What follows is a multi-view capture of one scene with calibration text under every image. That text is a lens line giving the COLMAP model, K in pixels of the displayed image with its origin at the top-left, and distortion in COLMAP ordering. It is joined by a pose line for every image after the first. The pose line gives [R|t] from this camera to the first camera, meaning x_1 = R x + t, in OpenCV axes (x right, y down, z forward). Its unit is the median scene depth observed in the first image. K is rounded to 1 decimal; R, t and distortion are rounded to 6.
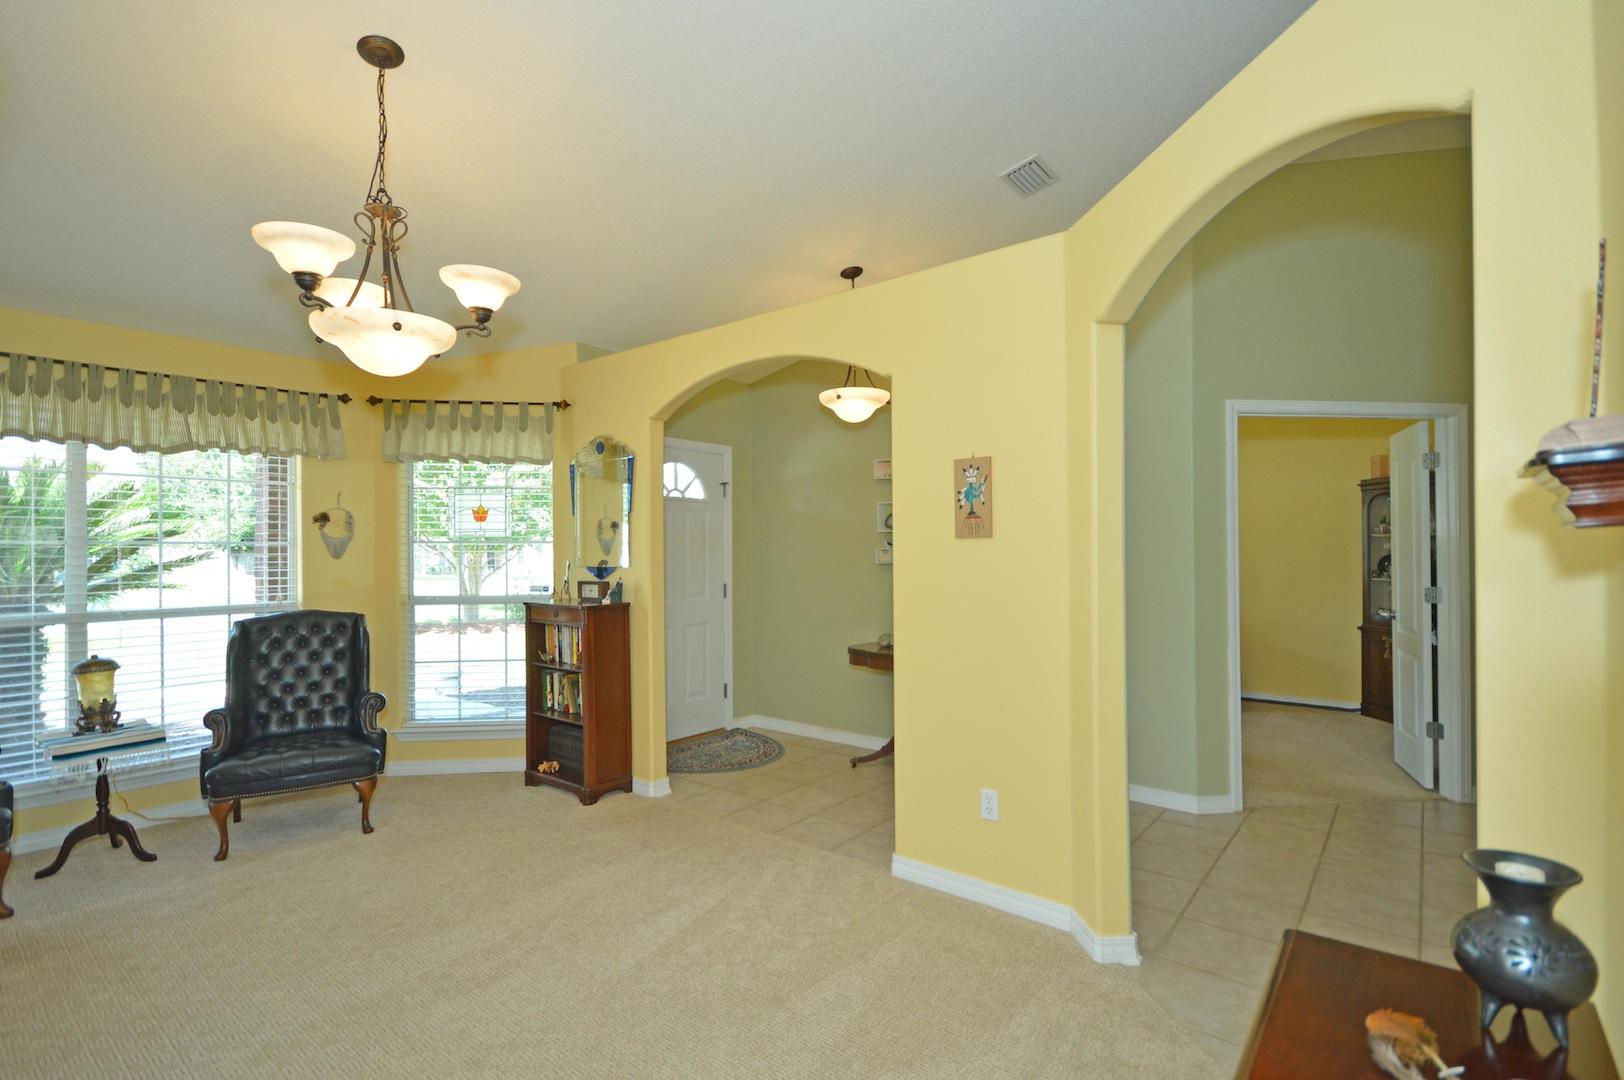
lens RADIAL K [[769.3, 0, 799.1], [0, 769.3, 541.3], [0, 0, 1]] dist [0.005060, 0.001720]
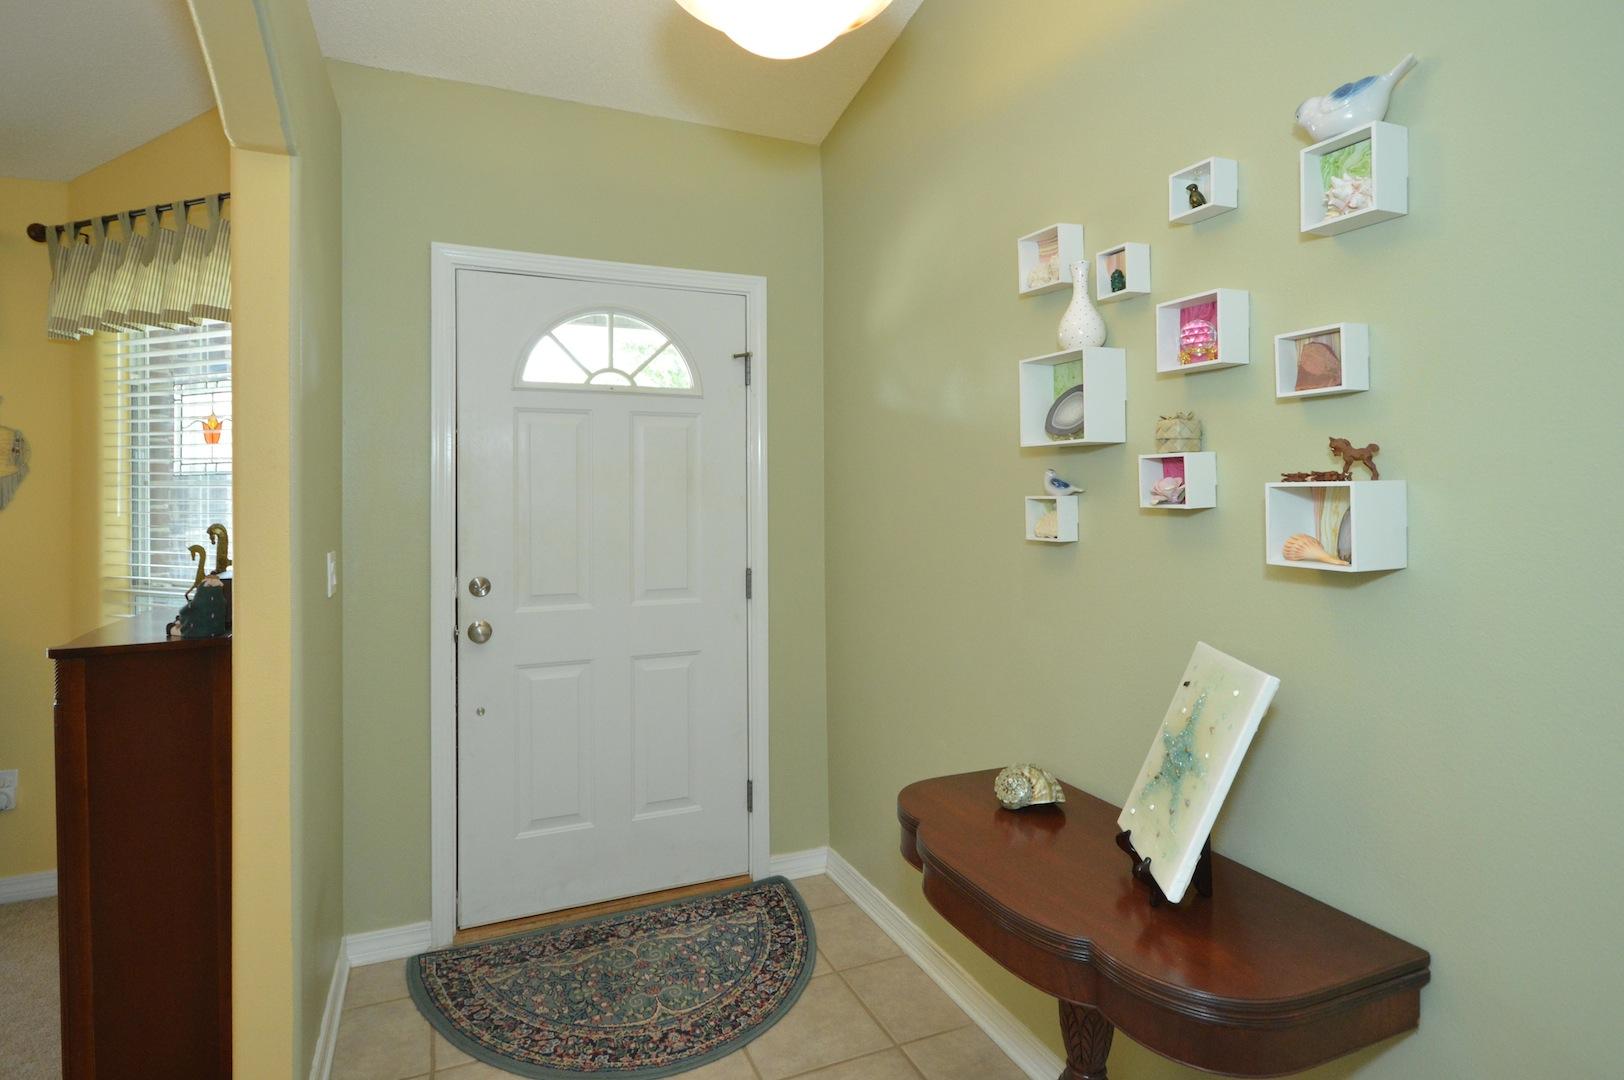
lens RADIAL K [[811.5, 0, 793.2], [0, 811.5, 489.0], [0, 0, 1]] dist [0.003478, 0.000593]
pose [[0.879937, -0.001352, -0.475088, 0.189509], [0.004894, 0.999969, 0.006218, 0.003527], [0.475064, -0.007797, 0.879917, 0.662775]]
